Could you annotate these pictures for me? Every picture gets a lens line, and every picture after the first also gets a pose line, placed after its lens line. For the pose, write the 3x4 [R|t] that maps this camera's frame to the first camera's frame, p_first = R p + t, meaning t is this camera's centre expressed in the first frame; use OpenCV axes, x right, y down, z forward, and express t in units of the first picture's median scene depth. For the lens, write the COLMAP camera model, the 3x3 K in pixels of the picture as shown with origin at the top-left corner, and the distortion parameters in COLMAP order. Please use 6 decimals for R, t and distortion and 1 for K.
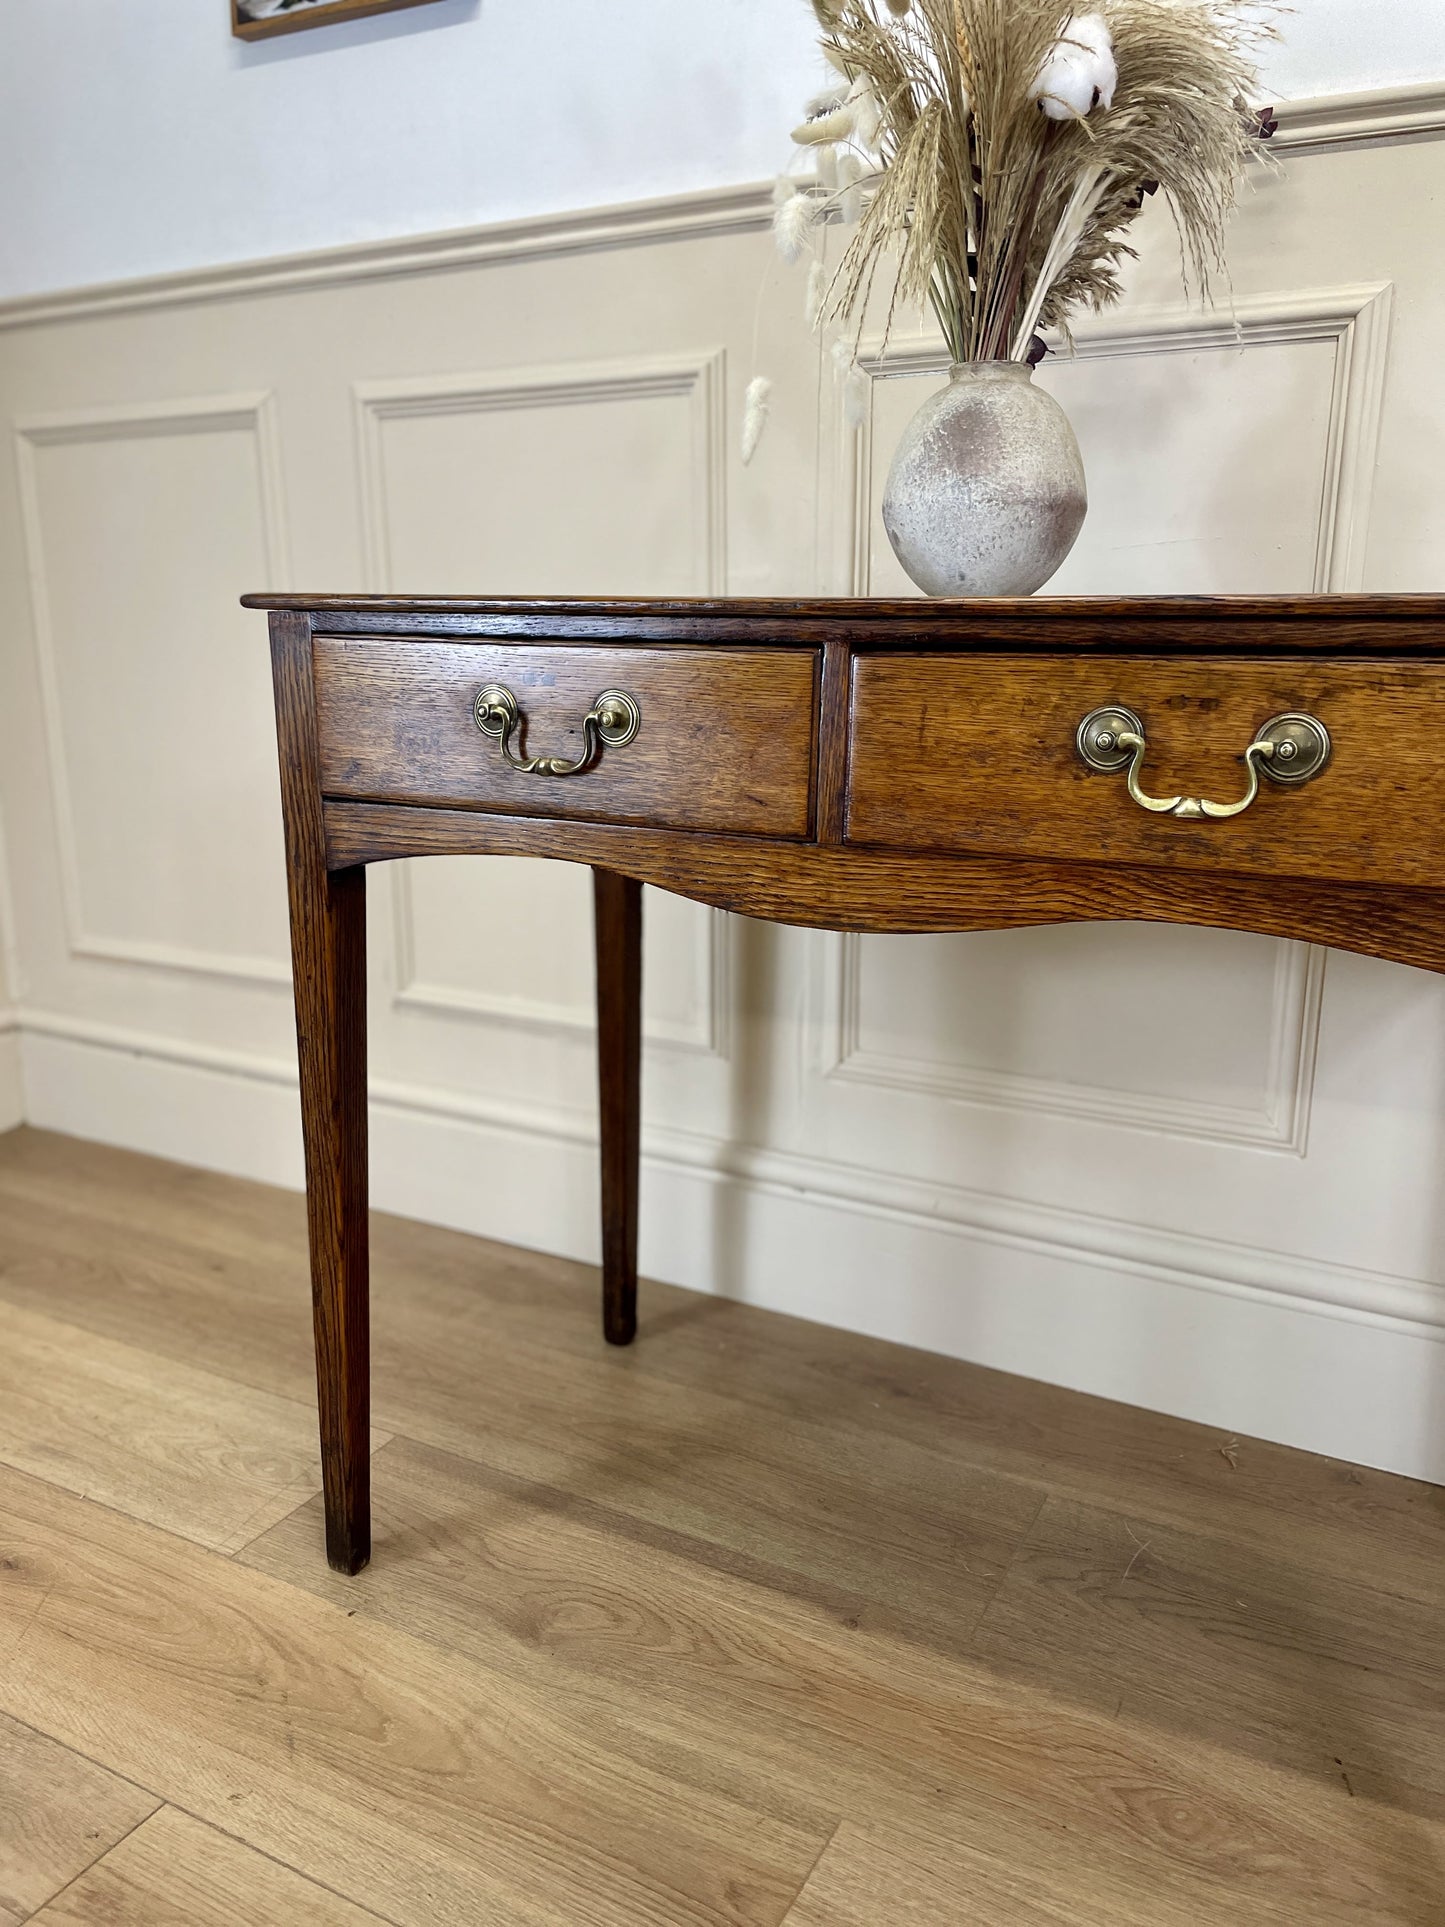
lens RADIAL K [[1457.2, 0, 722.5], [0, 1457.2, 963.5], [0, 0, 1]] dist [0.091049, -0.120934]
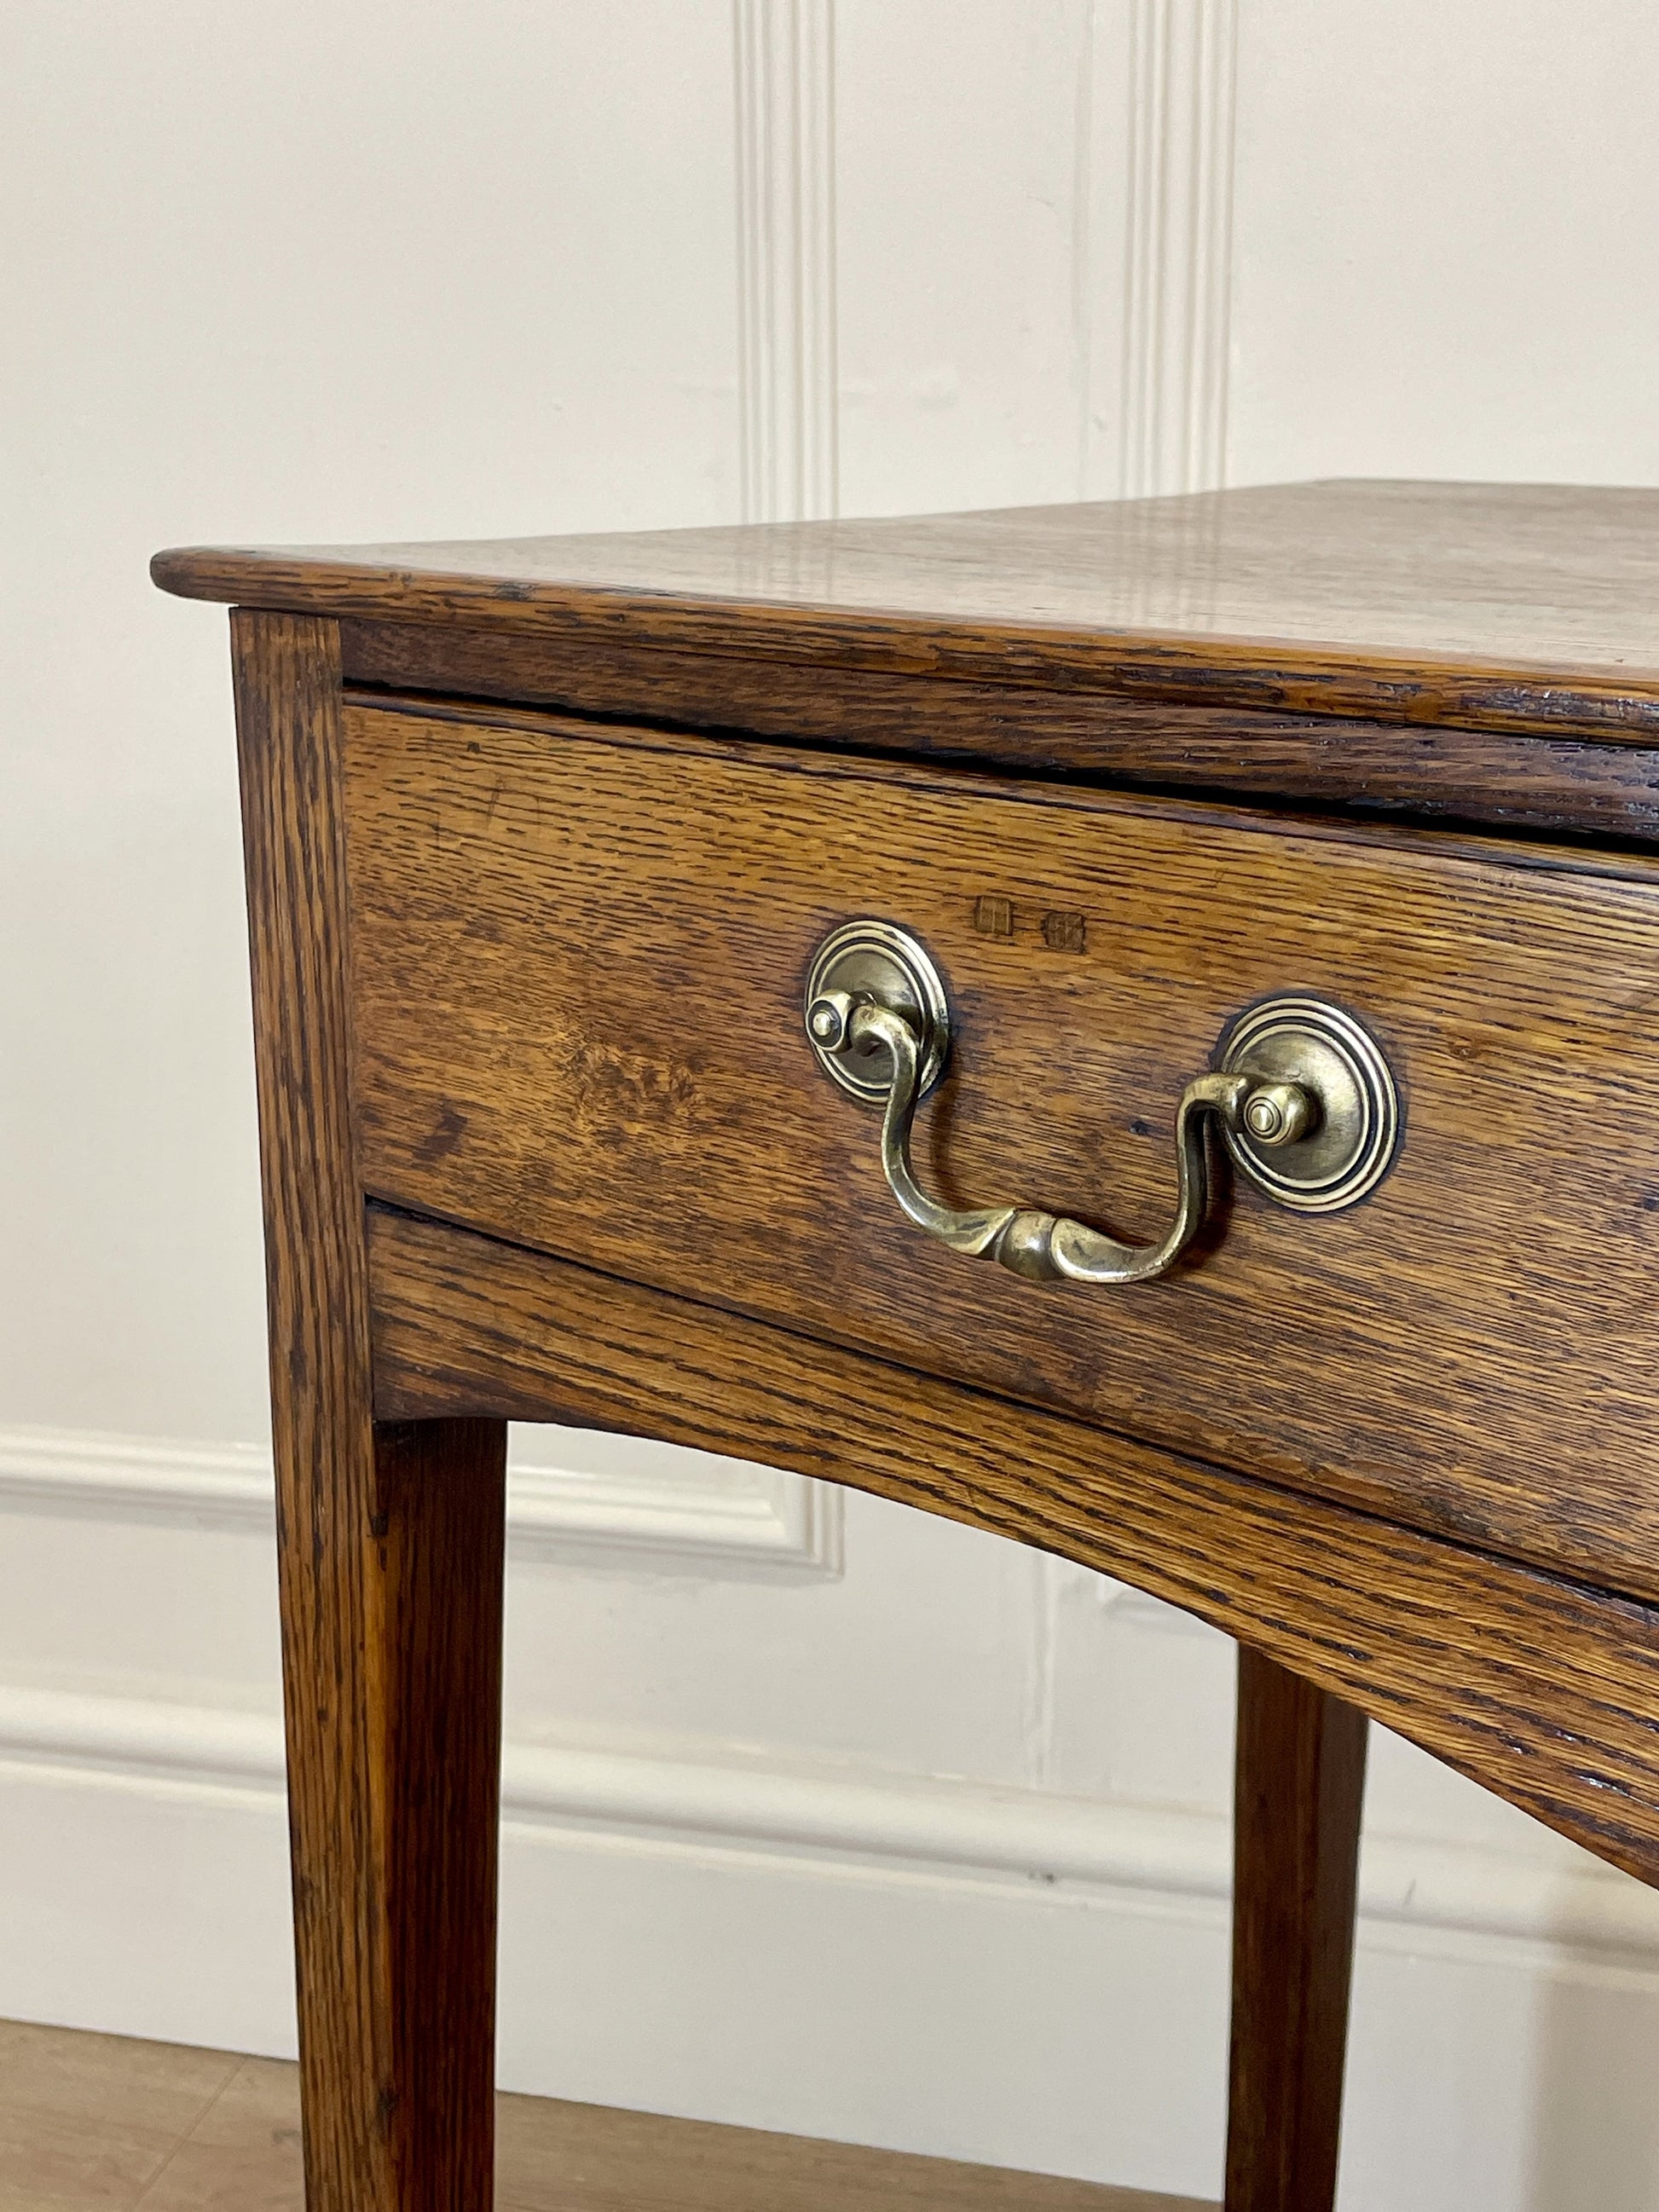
lens RADIAL K [[2835.3, 0, 829.5], [0, 2835.3, 1106.0], [0, 0, 1]] dist [0.148985, -0.359180]
pose [[0.967902, 0.061110, -0.243784, -0.031667], [-0.057916, 0.998116, 0.020253, -0.171090], [0.244562, -0.005484, 0.969618, 0.488917]]
